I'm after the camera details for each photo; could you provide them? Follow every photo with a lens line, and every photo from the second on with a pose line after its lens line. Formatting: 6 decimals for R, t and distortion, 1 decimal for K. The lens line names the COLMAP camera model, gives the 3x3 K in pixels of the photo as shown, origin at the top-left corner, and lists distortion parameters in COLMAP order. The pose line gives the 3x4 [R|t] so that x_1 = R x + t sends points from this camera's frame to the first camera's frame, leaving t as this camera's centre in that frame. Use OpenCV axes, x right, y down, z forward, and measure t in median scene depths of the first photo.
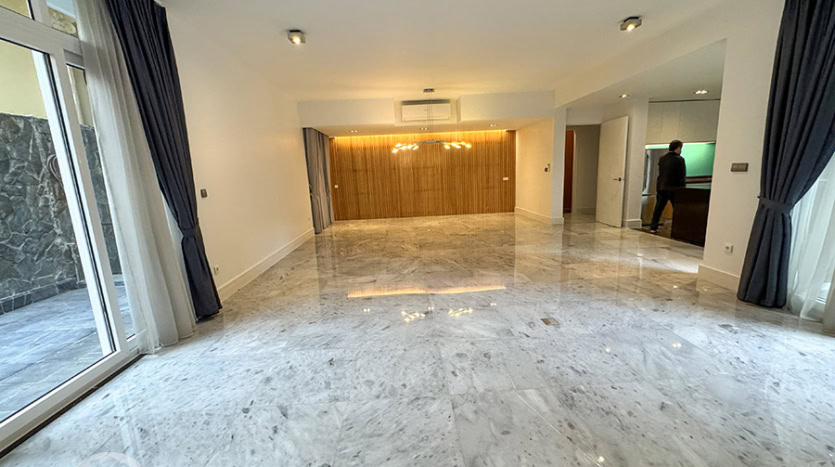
lens RADIAL K [[333.4, 0, 420.1], [0, 333.4, 231.7], [0, 0, 1]] dist [0.000617, -0.000062]
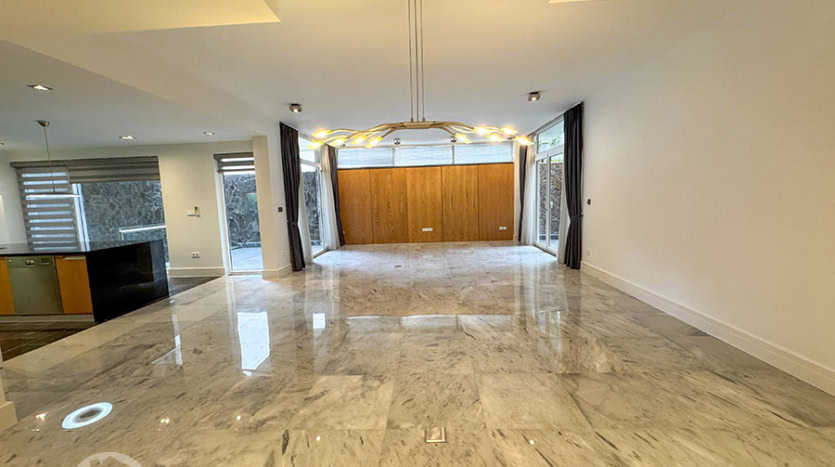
lens RADIAL K [[333.4, 0, 420.1], [0, 333.4, 231.7], [0, 0, 1]] dist [0.000617, -0.000062]
pose [[-0.993784, 0.069548, 0.086933, 0.012714], [0.091485, 0.955129, 0.281708, -0.377321], [-0.063440, 0.287910, -0.955554, 1.980355]]
